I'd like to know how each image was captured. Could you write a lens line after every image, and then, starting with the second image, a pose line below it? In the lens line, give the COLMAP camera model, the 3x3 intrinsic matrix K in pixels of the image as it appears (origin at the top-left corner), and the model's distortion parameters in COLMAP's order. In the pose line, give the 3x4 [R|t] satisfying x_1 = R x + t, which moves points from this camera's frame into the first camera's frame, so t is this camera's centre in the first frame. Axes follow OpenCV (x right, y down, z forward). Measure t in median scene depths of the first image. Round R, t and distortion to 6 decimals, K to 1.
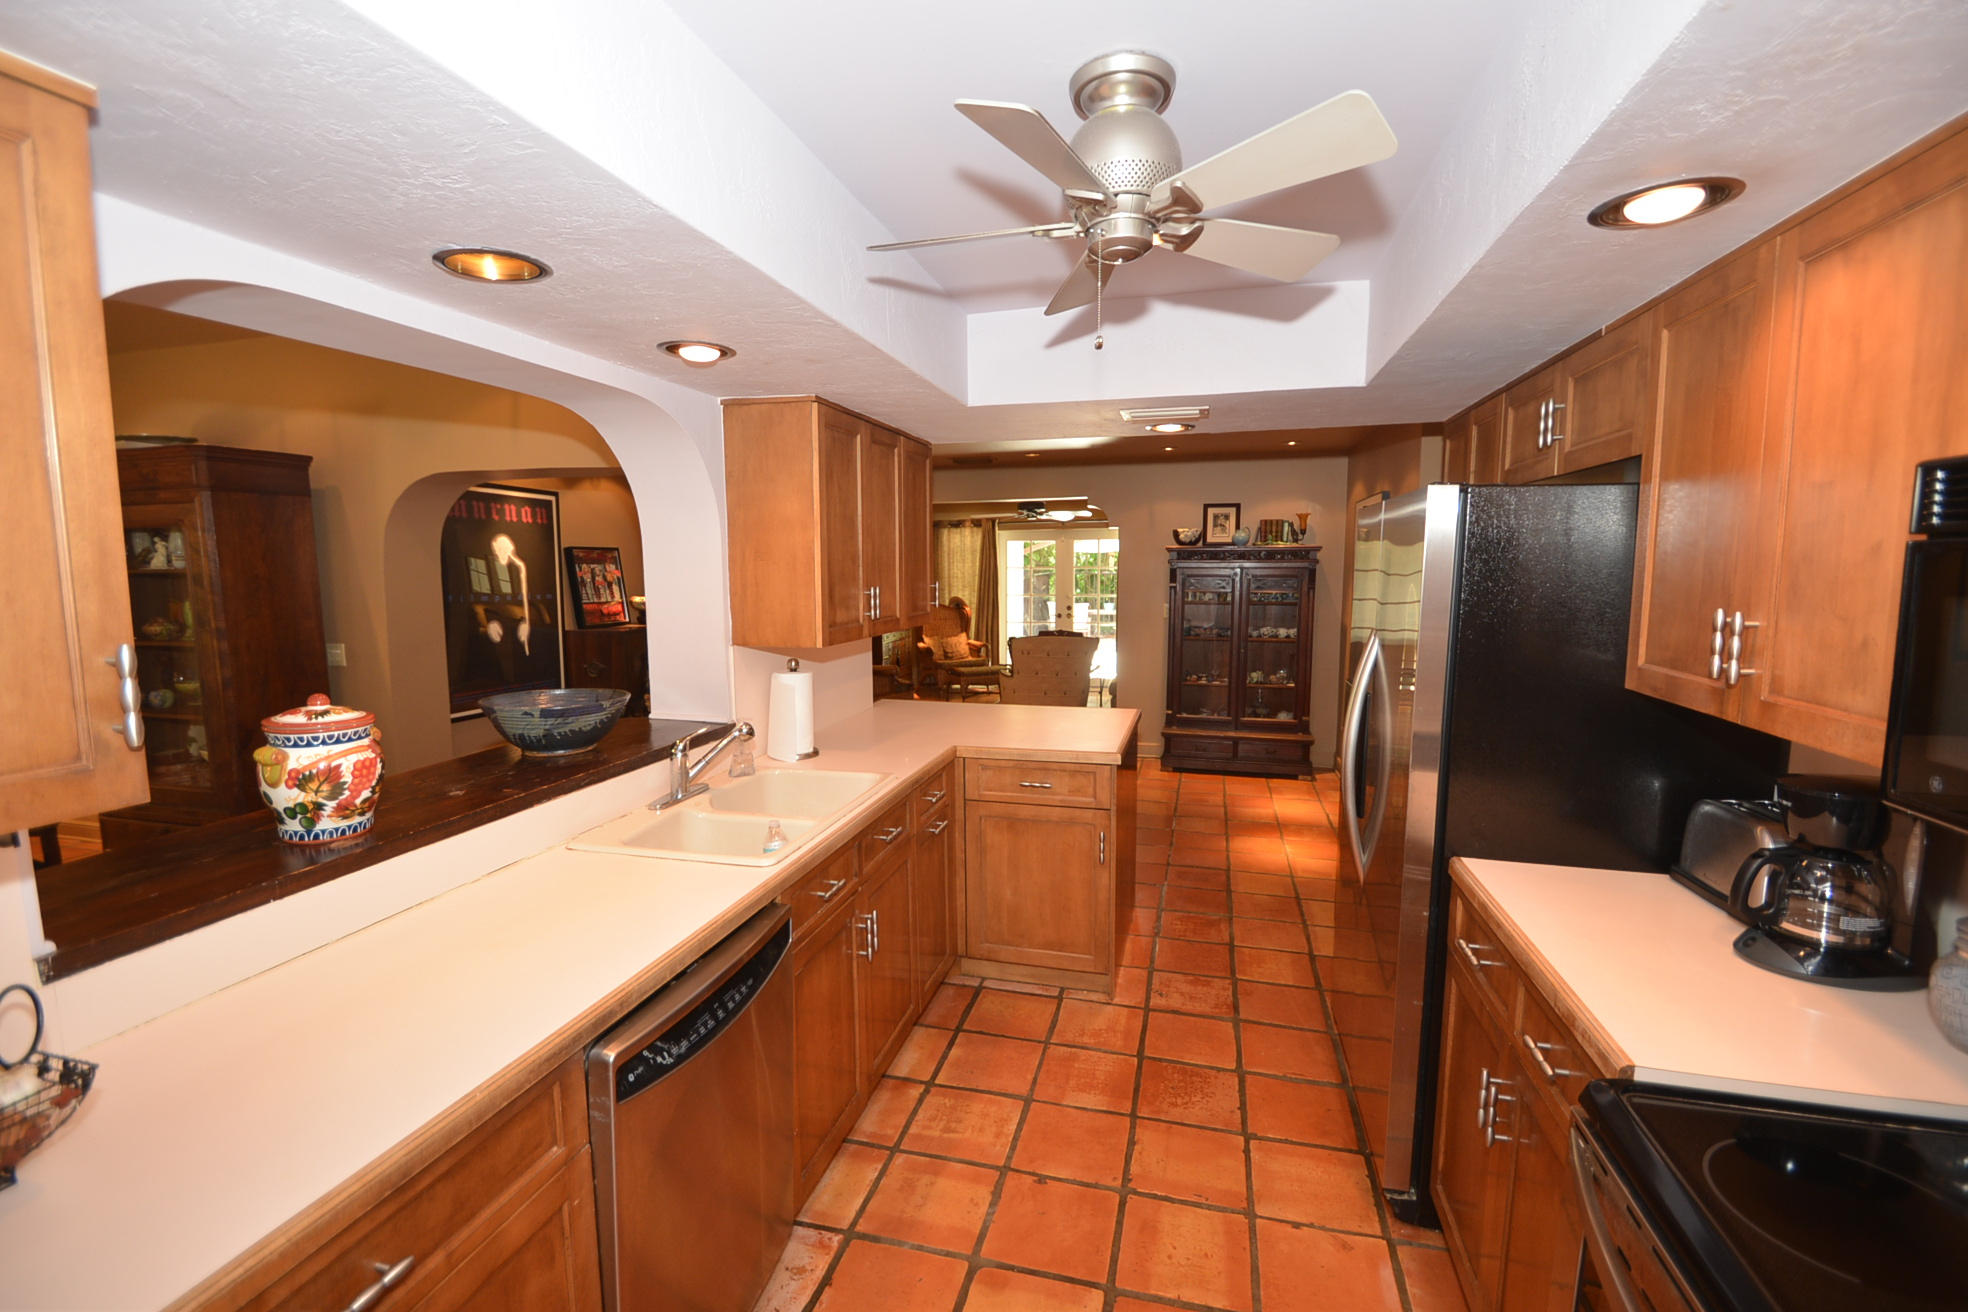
lens RADIAL K [[876.1, 0, 978.2], [0, 876.1, 654.1], [0, 0, 1]] dist [-0.001699, -0.004392]
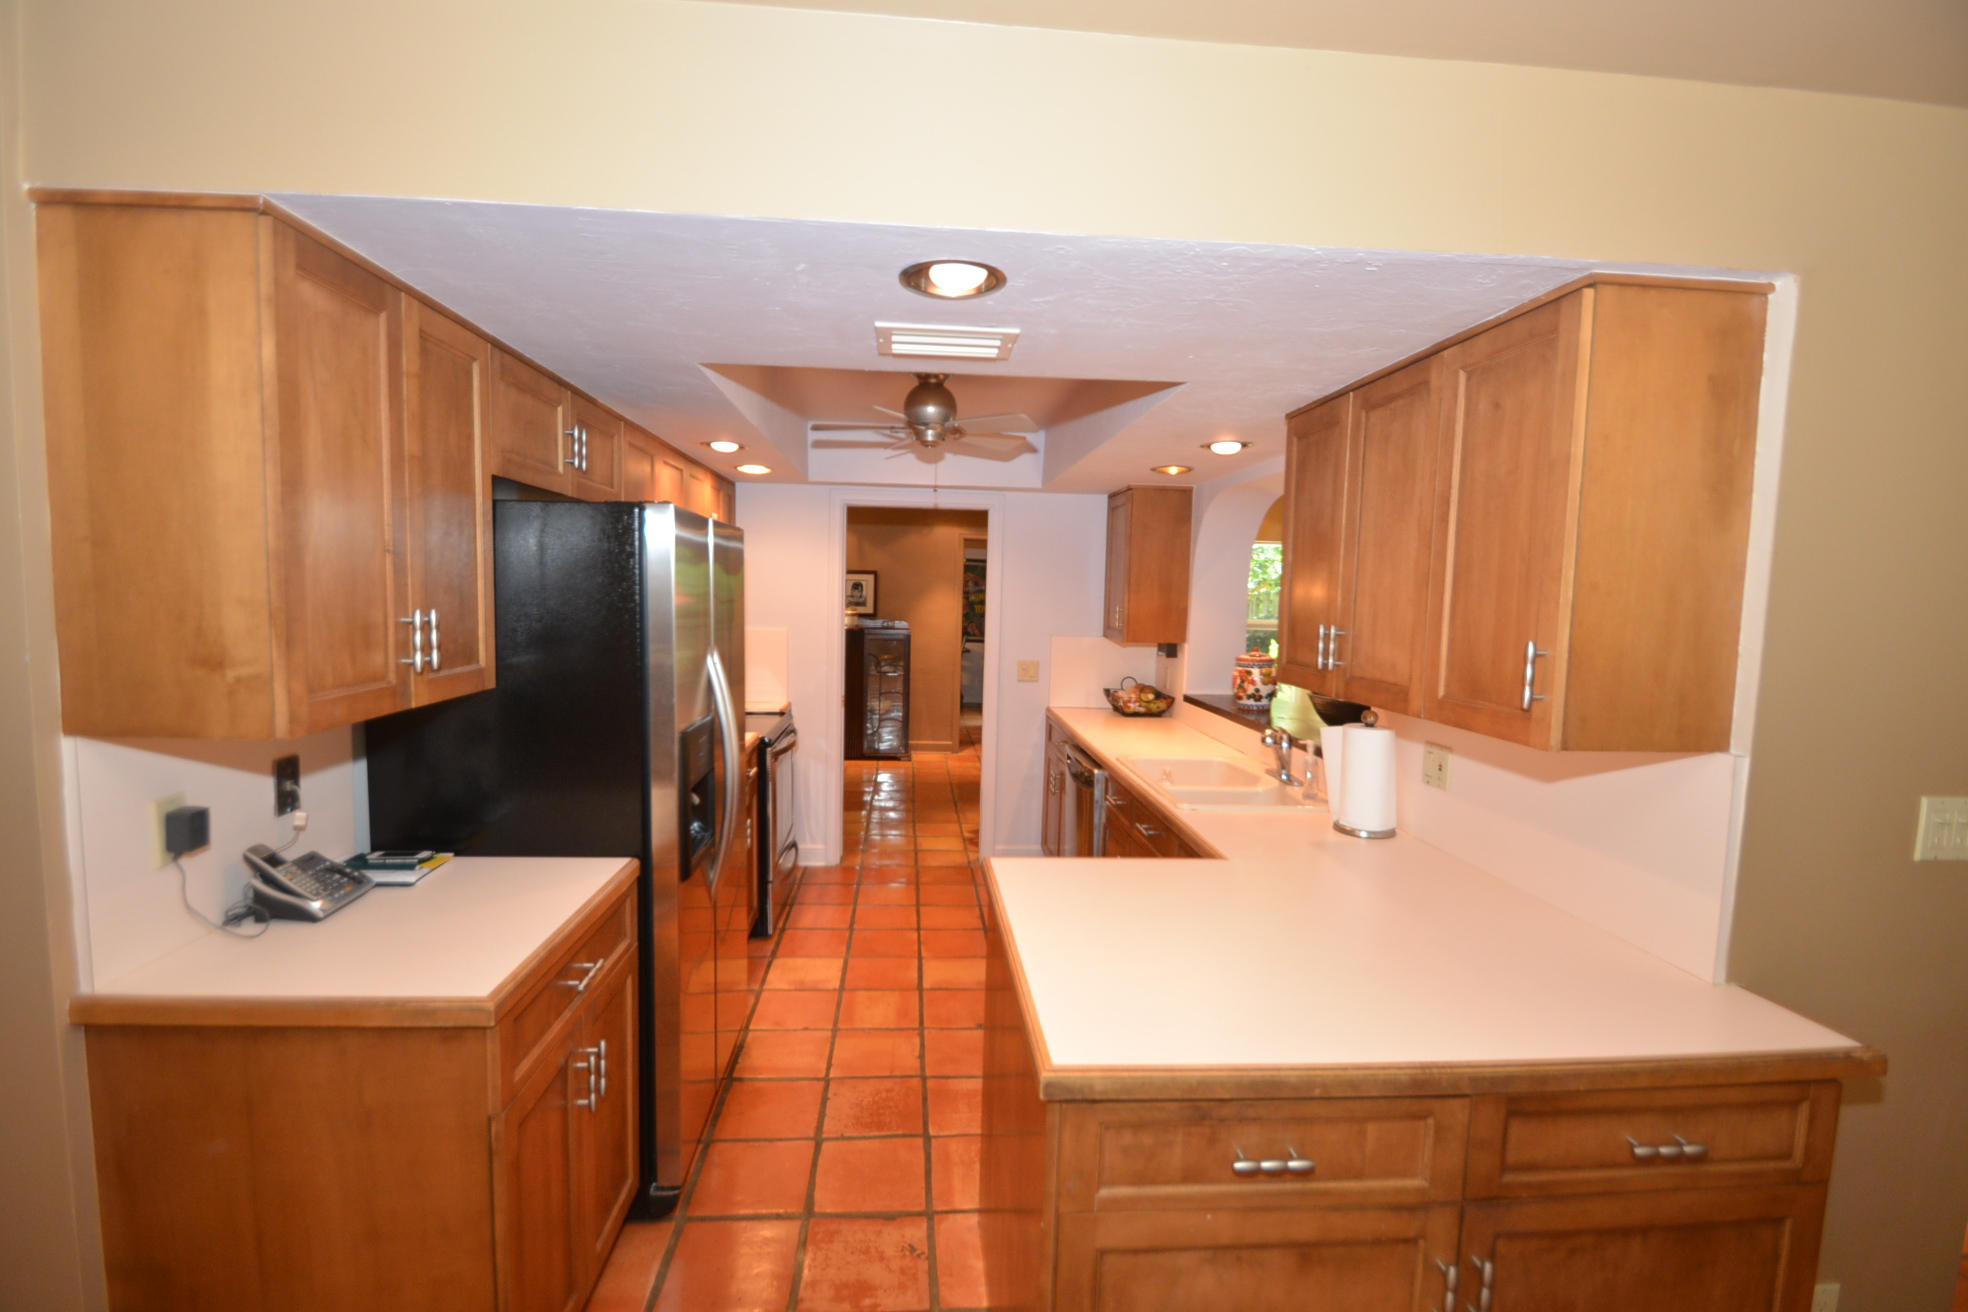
lens RADIAL K [[876.1, 0, 981.1], [0, 876.1, 667.7], [0, 0, 1]] dist [-0.001699, -0.004392]
pose [[-0.942968, -0.002053, -0.332877, 0.478567], [-0.067846, 0.980176, 0.186148, -0.198523], [0.325896, 0.198116, -0.924414, 1.940174]]
